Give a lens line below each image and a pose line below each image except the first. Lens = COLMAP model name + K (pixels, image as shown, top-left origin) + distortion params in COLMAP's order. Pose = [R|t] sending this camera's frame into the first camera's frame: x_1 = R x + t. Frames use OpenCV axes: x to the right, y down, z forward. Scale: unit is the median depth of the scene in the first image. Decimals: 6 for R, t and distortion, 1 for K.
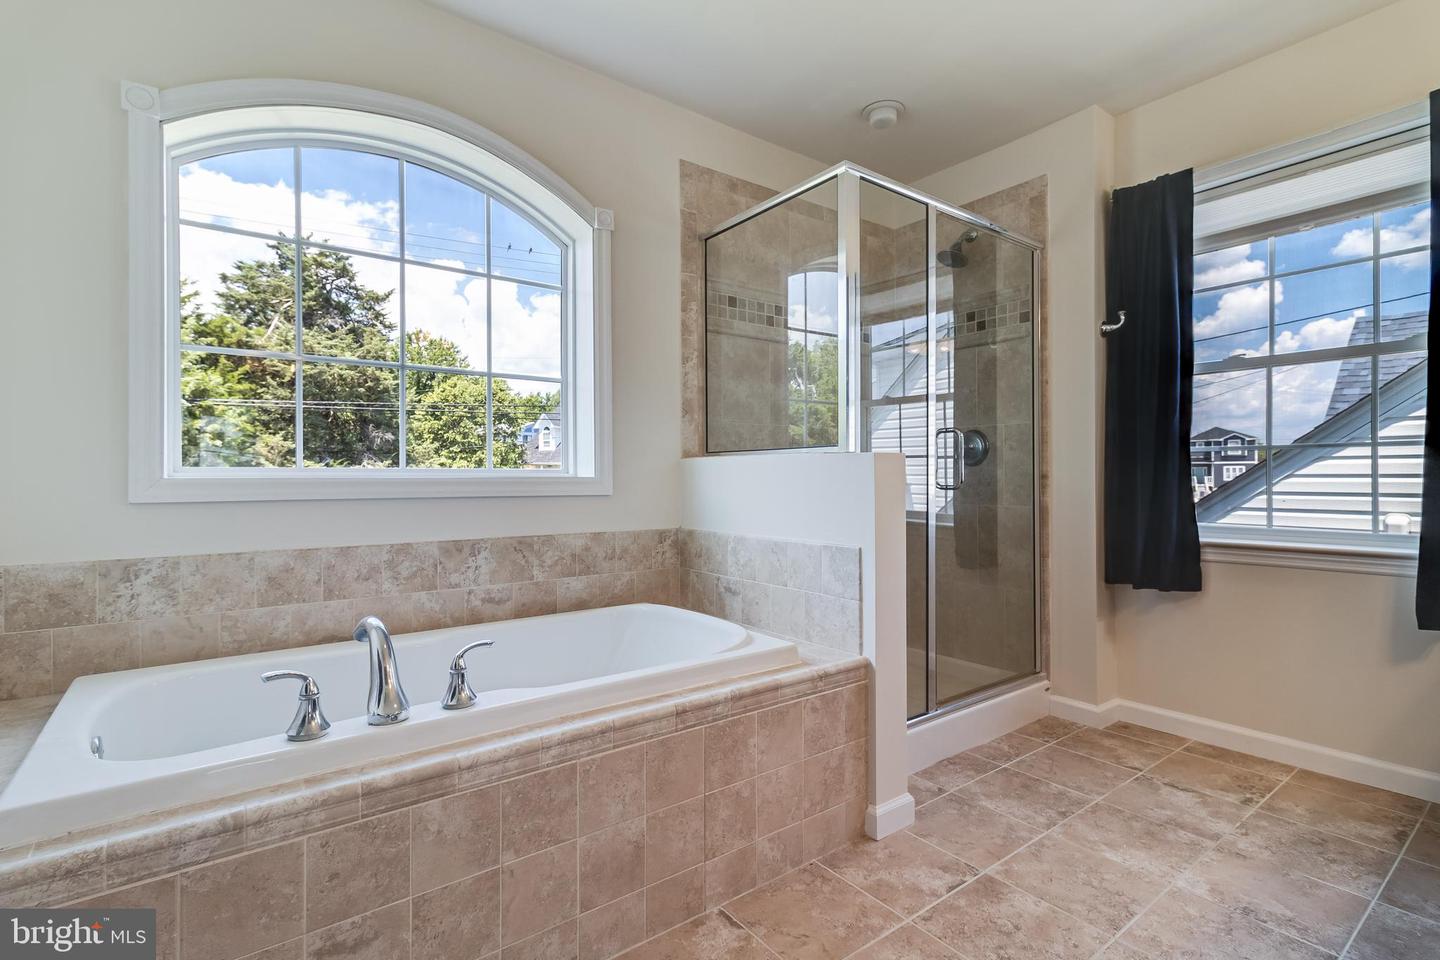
lens RADIAL K [[680.4, 0, 722.6], [0, 680.4, 479.3], [0, 0, 1]] dist [0.015171, -0.000170]
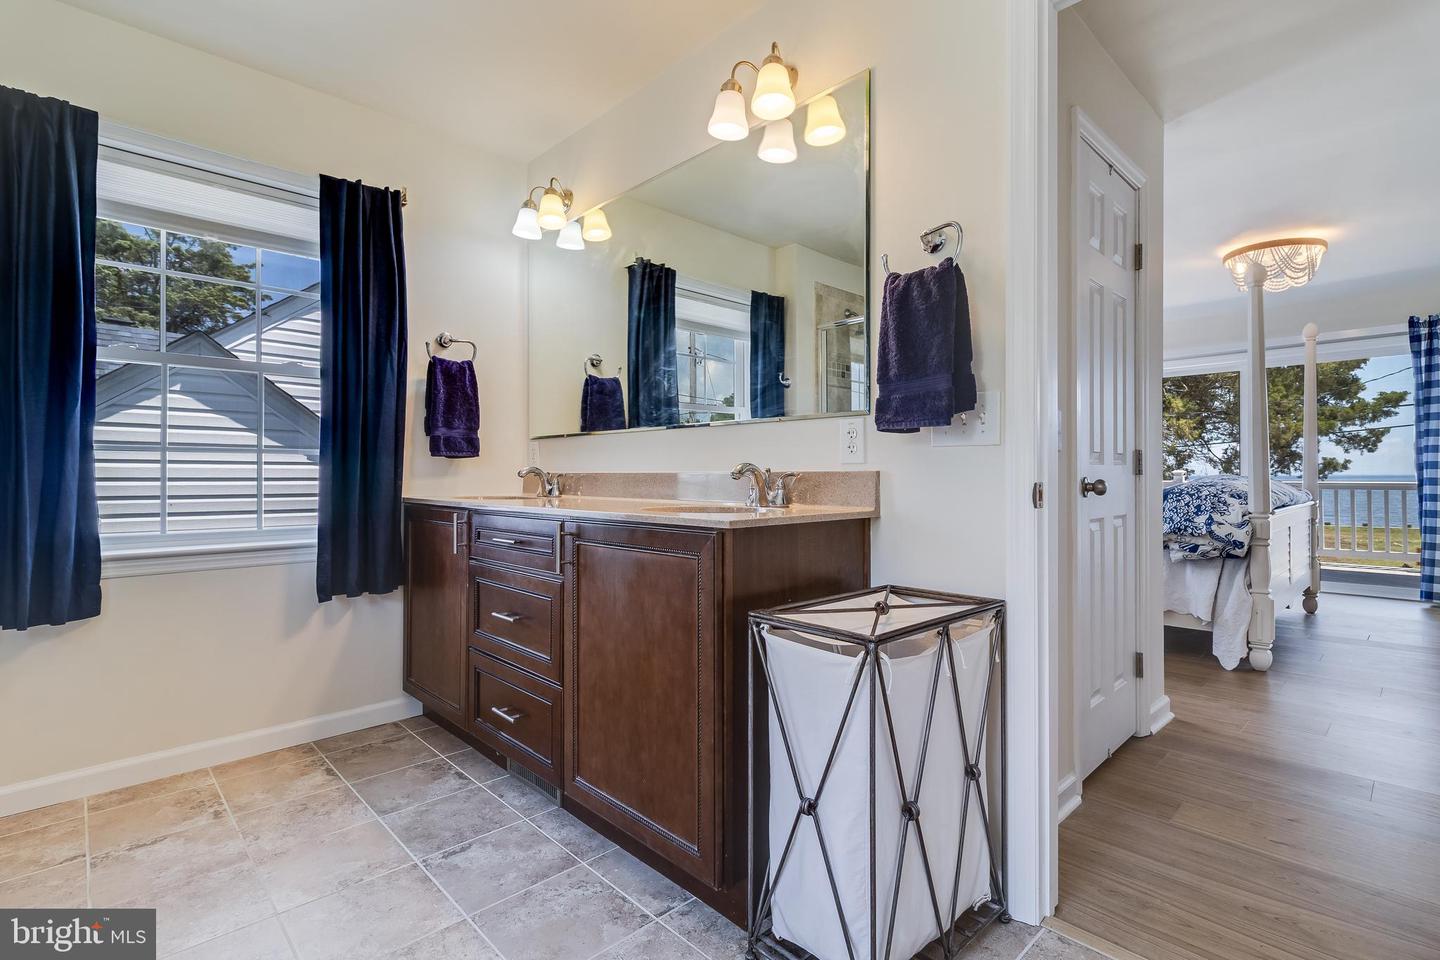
lens RADIAL K [[680.4, 0, 724.5], [0, 680.4, 474.6], [0, 0, 1]] dist [0.015171, -0.000170]
pose [[-0.101945, 0.007006, 0.994765, -0.270201], [0.002838, 0.999973, -0.006752, -0.002974], [-0.994786, 0.002135, -0.101963, 0.374702]]
